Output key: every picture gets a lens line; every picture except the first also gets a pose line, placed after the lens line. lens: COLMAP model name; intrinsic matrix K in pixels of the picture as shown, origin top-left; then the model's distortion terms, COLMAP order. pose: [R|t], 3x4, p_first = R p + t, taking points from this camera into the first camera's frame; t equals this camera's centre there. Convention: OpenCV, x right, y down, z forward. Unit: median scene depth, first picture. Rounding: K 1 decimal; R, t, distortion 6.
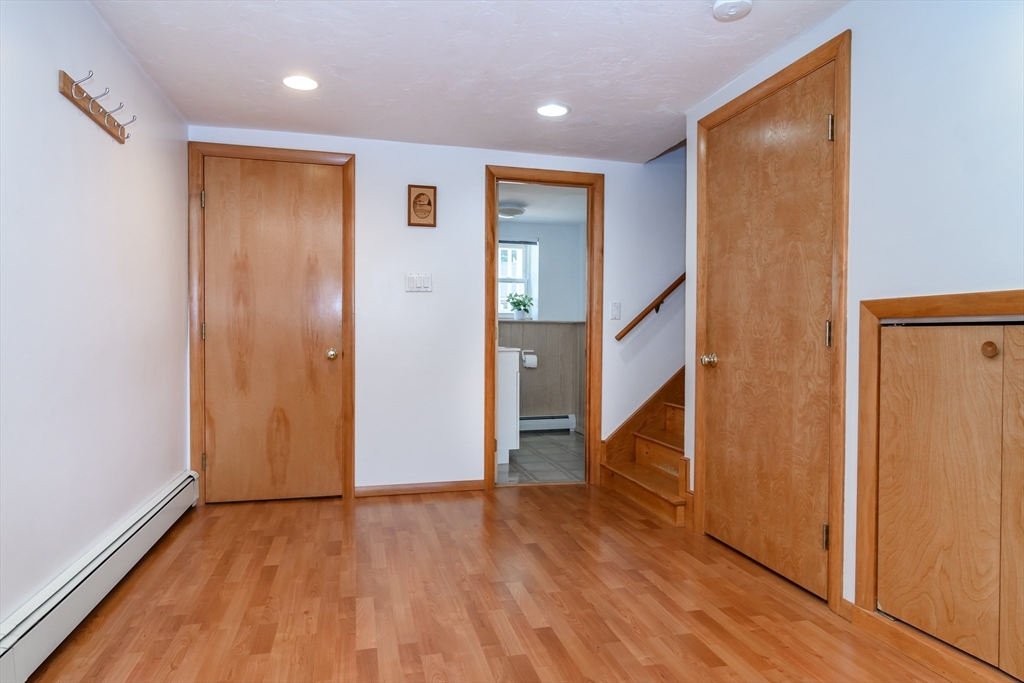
lens RADIAL K [[642.1, 0, 512.5], [0, 642.1, 341.1], [0, 0, 1]] dist [0.000637, 0.000367]
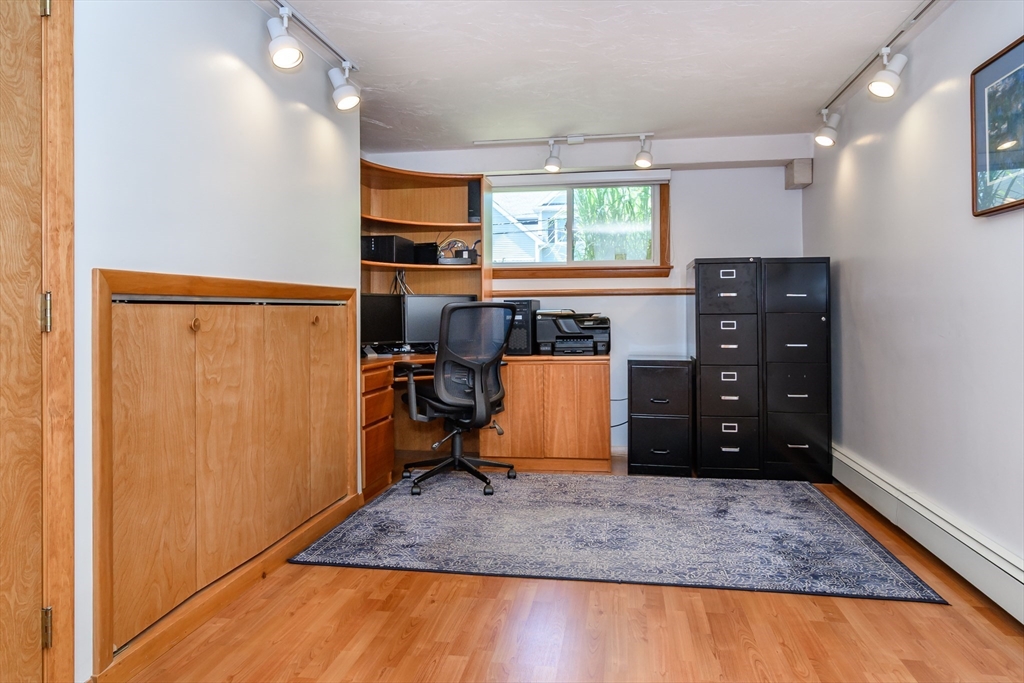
lens RADIAL K [[642.1, 0, 514.1], [0, 642.1, 306.6], [0, 0, 1]] dist [0.000637, 0.000367]
pose [[-0.919918, 0.004322, 0.392088, -0.214702], [0.007127, 0.999958, 0.005698, -0.019668], [-0.392047, 0.008036, -0.919910, 1.558942]]
